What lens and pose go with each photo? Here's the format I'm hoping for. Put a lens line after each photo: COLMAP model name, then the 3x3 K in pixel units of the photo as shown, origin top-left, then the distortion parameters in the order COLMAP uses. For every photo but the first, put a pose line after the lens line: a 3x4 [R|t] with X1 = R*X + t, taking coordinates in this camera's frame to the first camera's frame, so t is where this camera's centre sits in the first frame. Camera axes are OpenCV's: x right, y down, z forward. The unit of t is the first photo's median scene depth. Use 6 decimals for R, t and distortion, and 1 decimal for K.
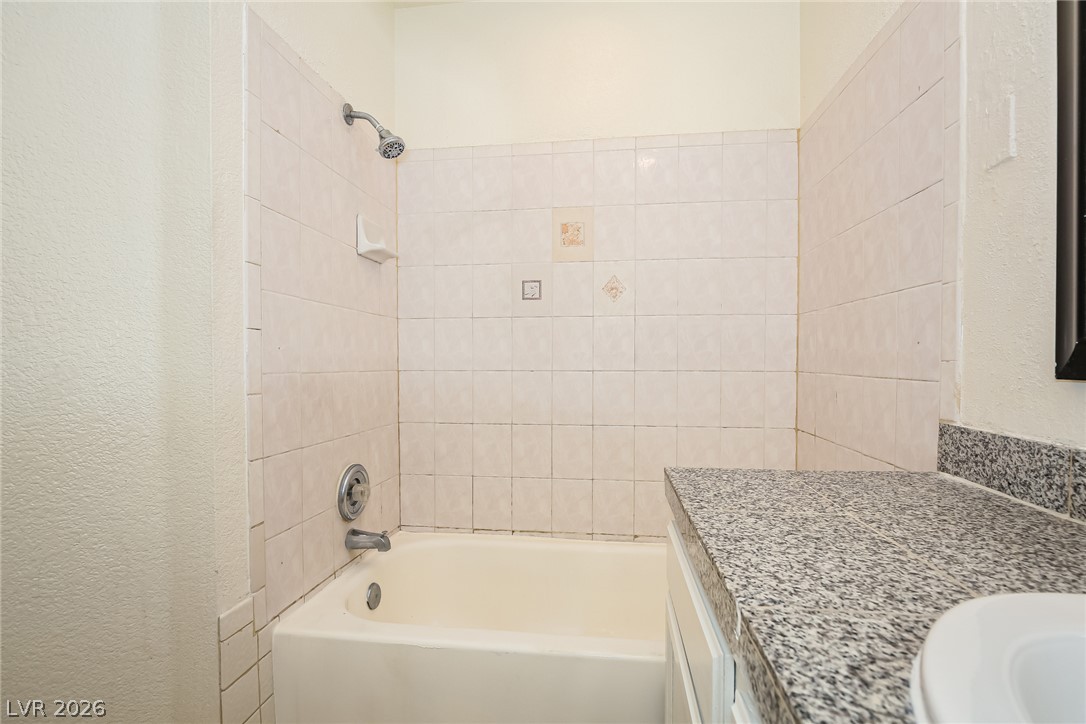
lens RADIAL K [[495.1, 0, 547.6], [0, 495.1, 363.0], [0, 0, 1]] dist [-0.004892, -0.000690]
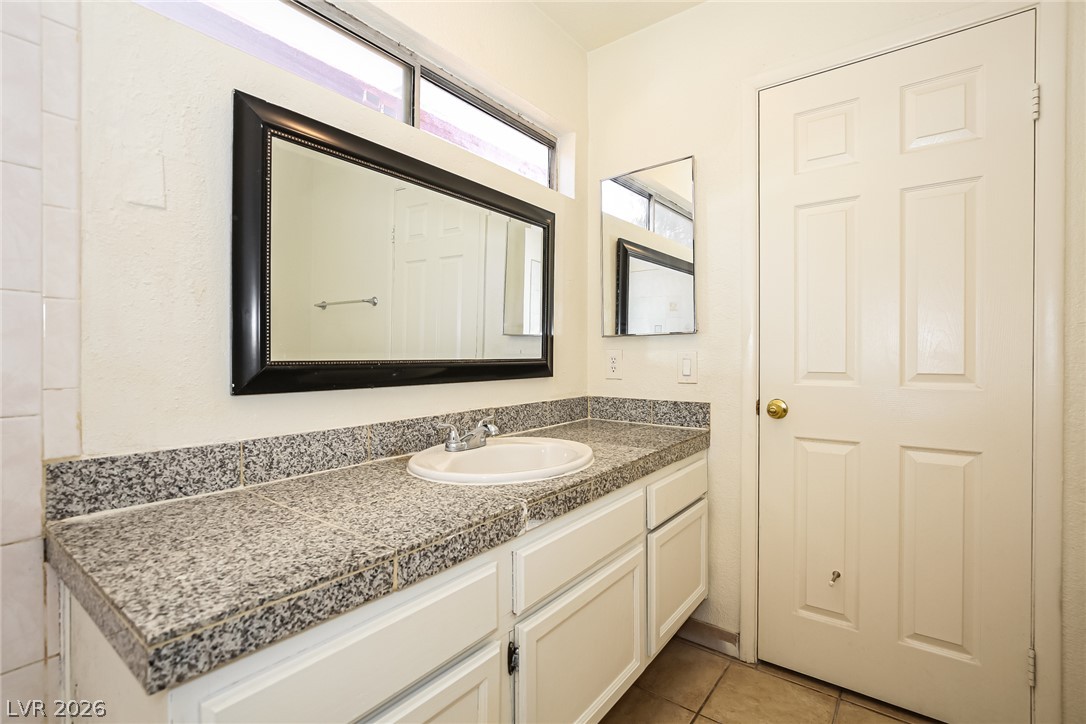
lens RADIAL K [[495.1, 0, 546.1], [0, 495.1, 359.6], [0, 0, 1]] dist [-0.004892, -0.000690]
pose [[-0.867032, -0.002957, 0.498243, -0.418593], [0.001832, 0.999957, 0.009122, -0.073545], [-0.498249, 0.008822, -0.866989, 1.587442]]
